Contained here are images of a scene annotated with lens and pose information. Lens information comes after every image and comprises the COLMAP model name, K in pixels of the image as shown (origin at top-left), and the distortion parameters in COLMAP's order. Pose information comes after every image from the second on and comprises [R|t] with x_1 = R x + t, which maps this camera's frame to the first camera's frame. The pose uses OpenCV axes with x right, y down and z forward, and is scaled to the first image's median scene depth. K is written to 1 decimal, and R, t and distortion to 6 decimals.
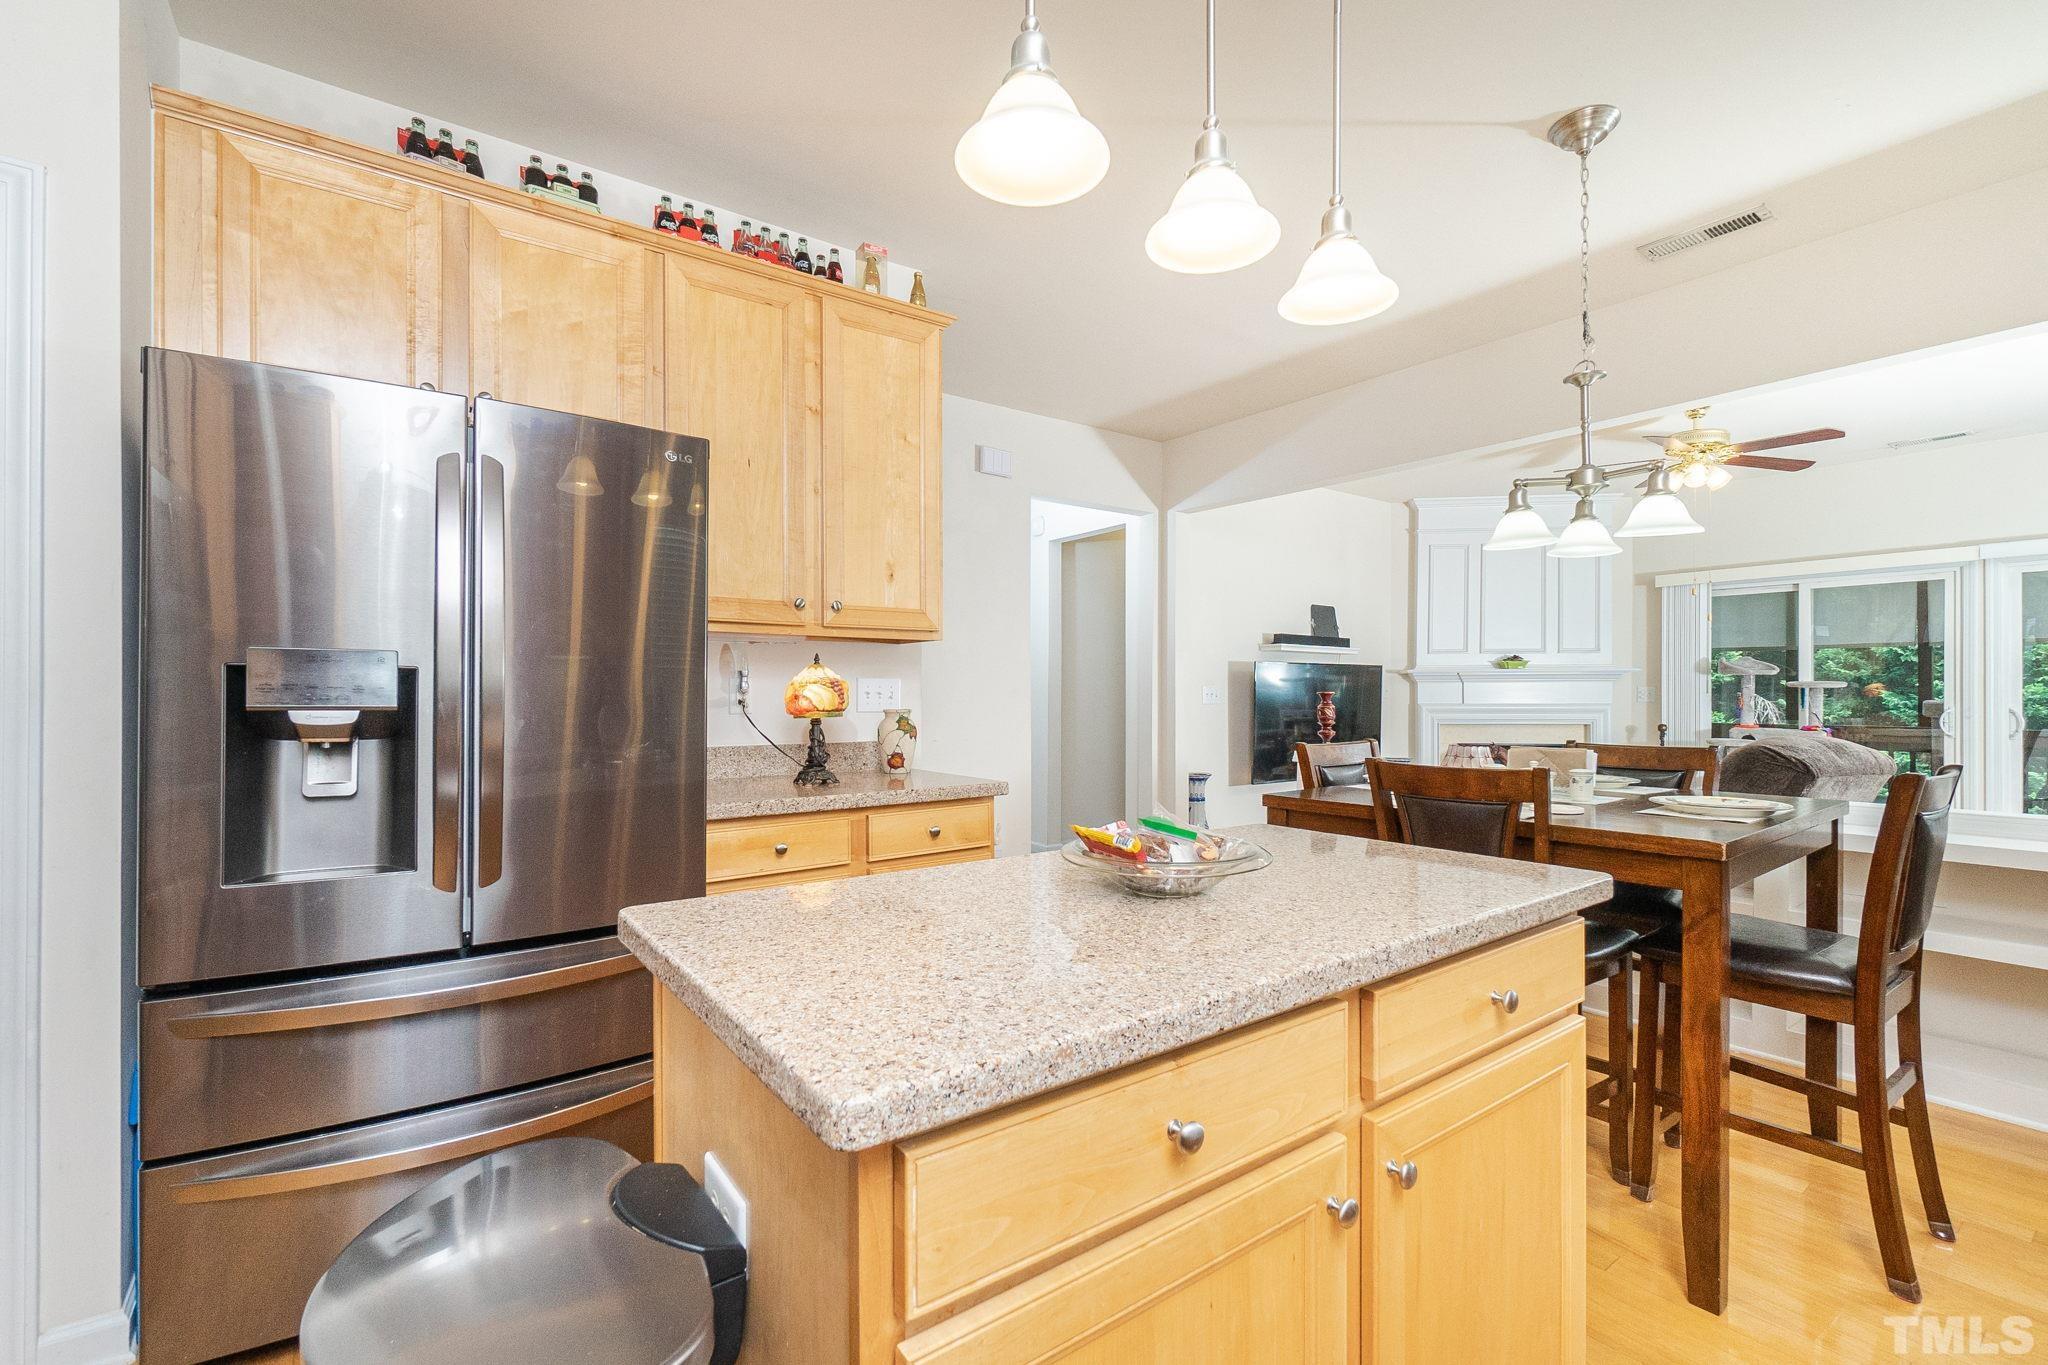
lens RADIAL K [[903.1, 0, 1012.2], [0, 903.1, 683.4], [0, 0, 1]] dist [0.000065, 0.000139]
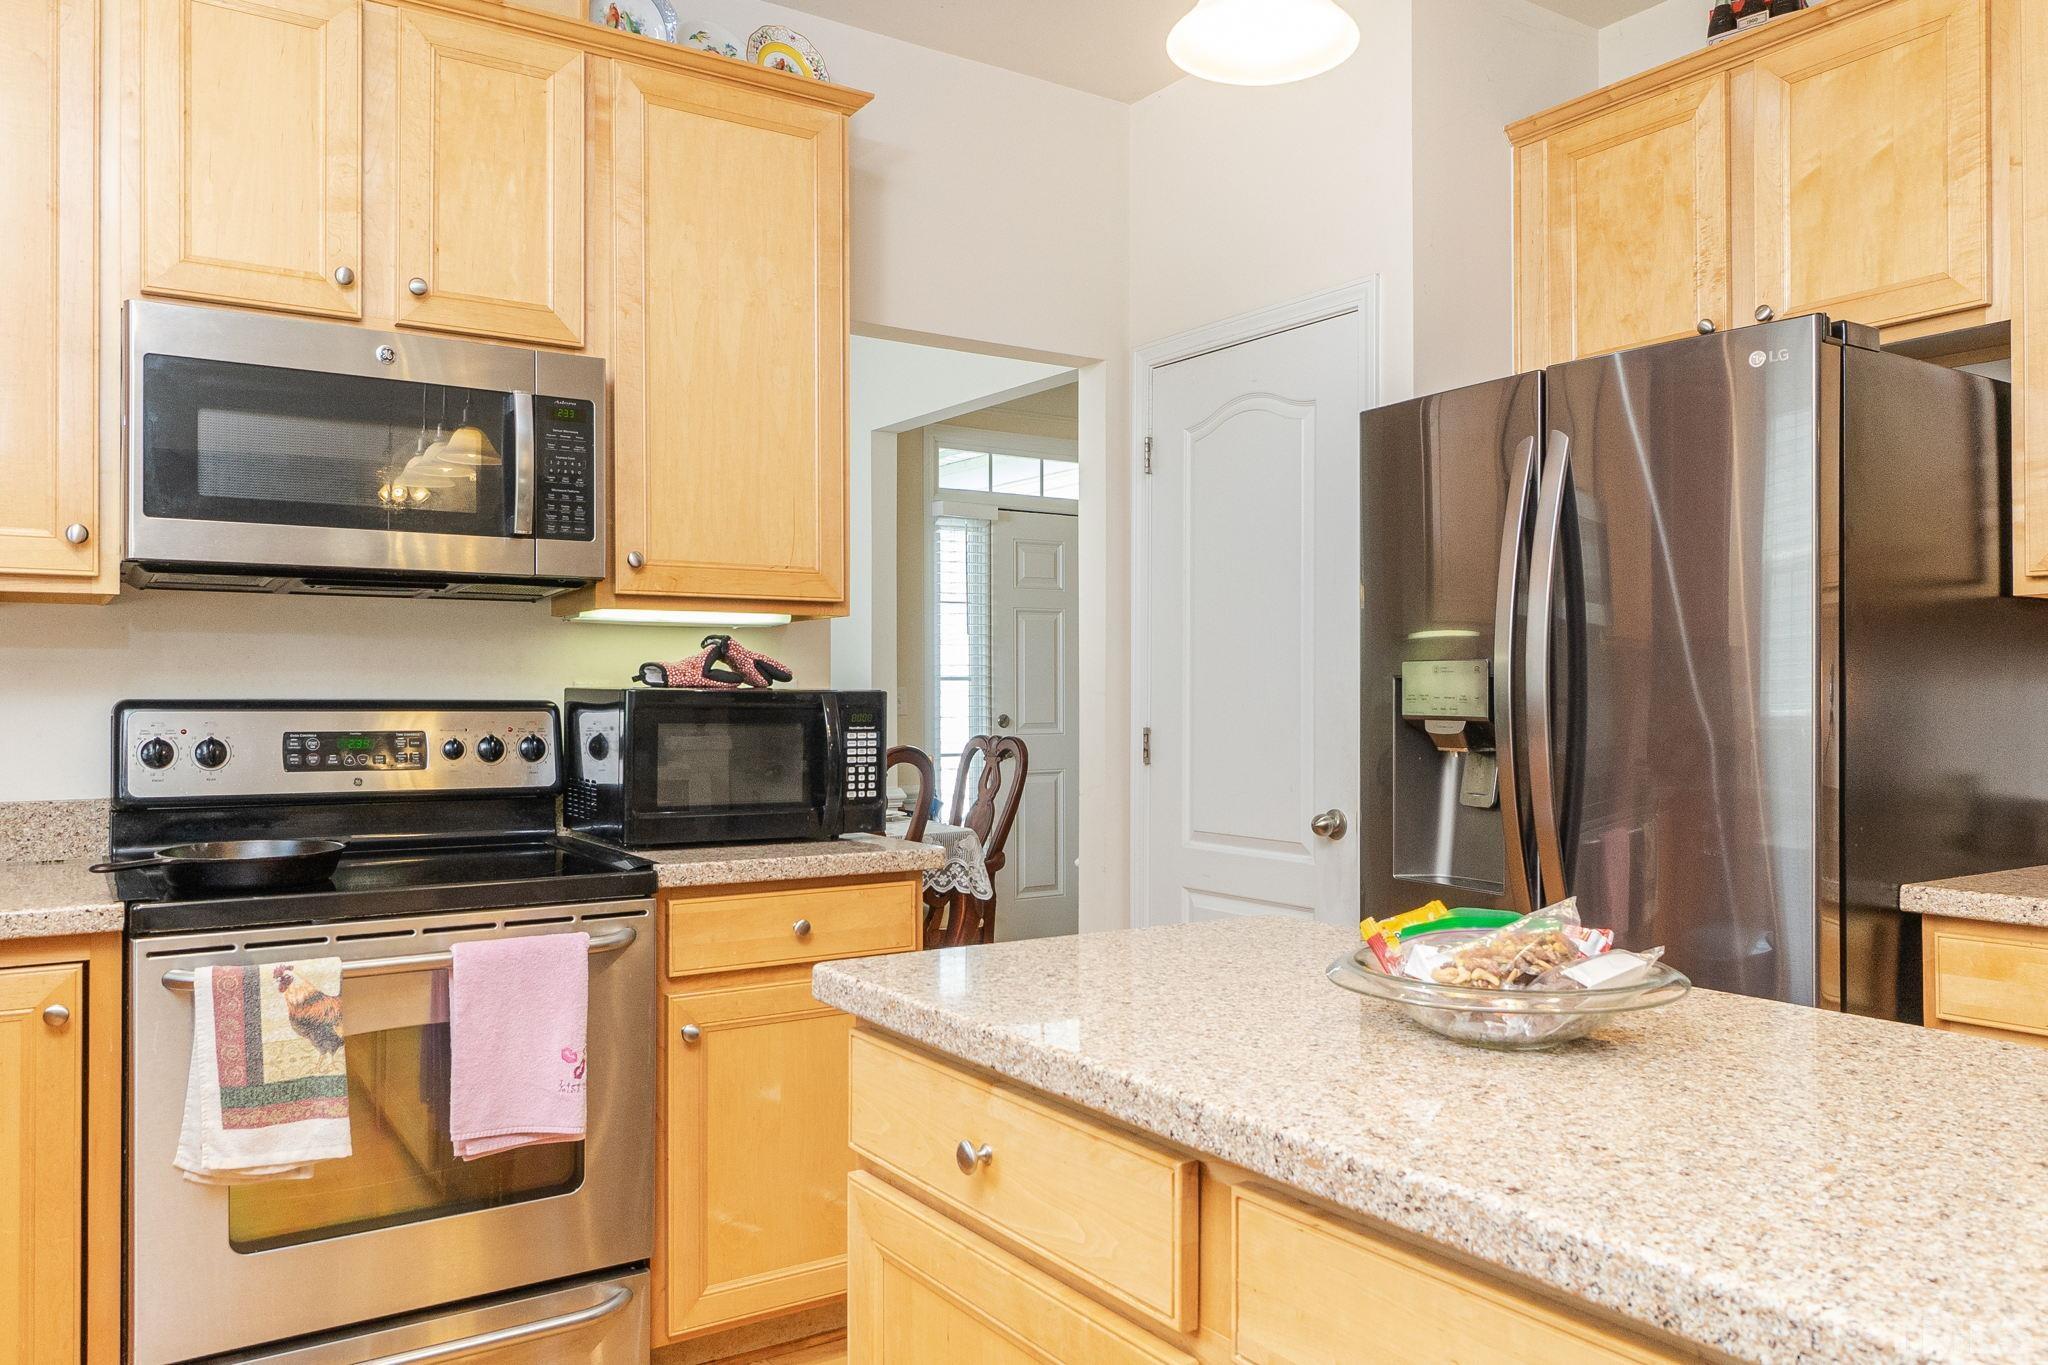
lens RADIAL K [[1490.0, 0, 1023.2], [0, 1490.0, 685.3], [0, 0, 1]] dist [0.008972, 0.002356]
pose [[-0.058599, -0.012041, -0.998209, 1.698686], [0.007733, 0.999892, -0.012515, 0.015378], [0.998252, -0.008452, -0.058500, 1.094742]]
